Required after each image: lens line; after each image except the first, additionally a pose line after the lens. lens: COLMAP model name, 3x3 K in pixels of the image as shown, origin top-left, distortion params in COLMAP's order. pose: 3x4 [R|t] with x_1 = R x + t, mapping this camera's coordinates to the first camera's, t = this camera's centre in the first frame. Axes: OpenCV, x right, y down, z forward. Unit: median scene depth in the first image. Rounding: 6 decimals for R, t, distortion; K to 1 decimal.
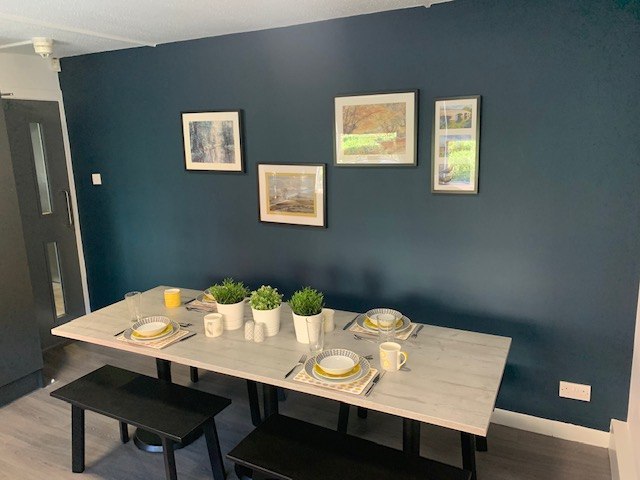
lens RADIAL K [[495.7, 0, 319.9], [0, 495.7, 236.8], [0, 0, 1]] dist [0.046922, -0.063949]
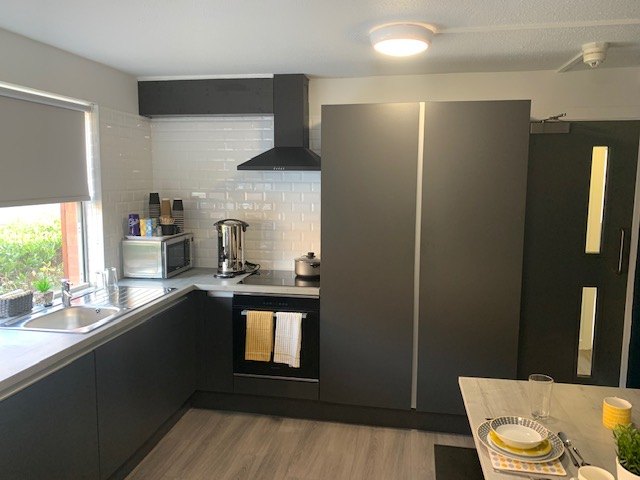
lens RADIAL K [[495.7, 0, 319.9], [0, 495.7, 236.8], [0, 0, 1]] dist [0.046922, -0.063949]
pose [[0.286844, 0.152716, -0.945726, 0.152361], [-0.212301, 0.972798, 0.092696, -0.069531], [0.934157, 0.174190, 0.311464, 0.391119]]
